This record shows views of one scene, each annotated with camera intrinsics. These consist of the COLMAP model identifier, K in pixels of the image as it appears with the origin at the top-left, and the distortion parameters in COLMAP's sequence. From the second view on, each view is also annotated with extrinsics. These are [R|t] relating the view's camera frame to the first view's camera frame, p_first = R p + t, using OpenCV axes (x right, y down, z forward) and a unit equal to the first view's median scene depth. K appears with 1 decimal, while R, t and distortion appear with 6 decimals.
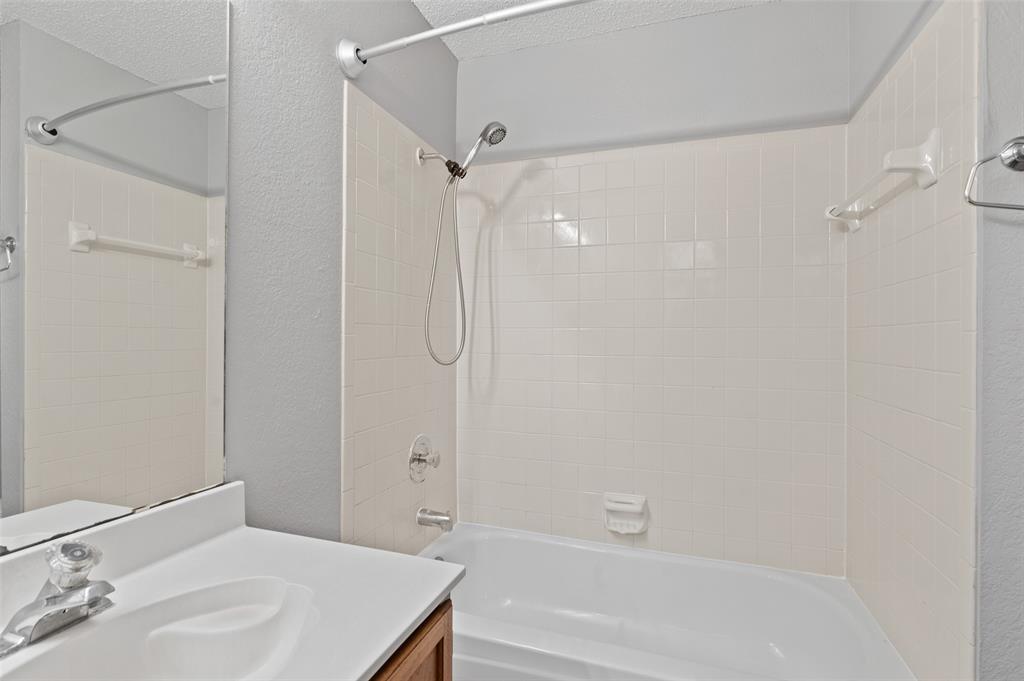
lens RADIAL K [[491.1, 0, 508.4], [0, 491.1, 334.9], [0, 0, 1]] dist [-0.002689, -0.000223]
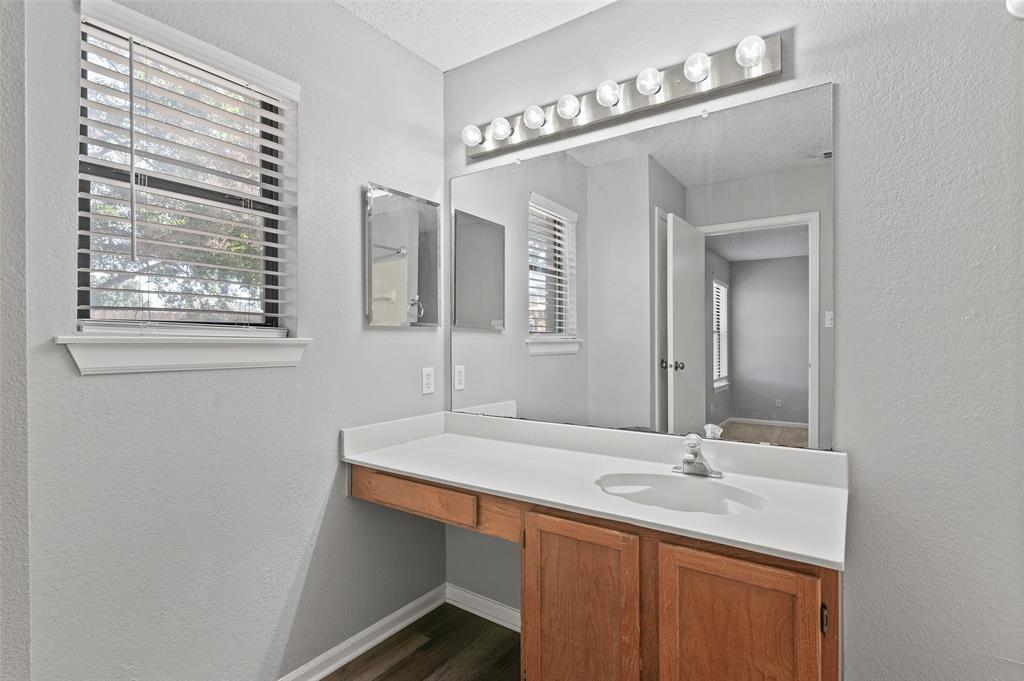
lens RADIAL K [[491.1, 0, 508.4], [0, 491.1, 334.9], [0, 0, 1]] dist [-0.002689, -0.000223]
pose [[-0.260513, -0.019856, -0.965266, 6.818841], [0.007631, 0.999715, -0.022624, 0.092680], [0.965440, -0.013259, -0.260287, 3.670180]]
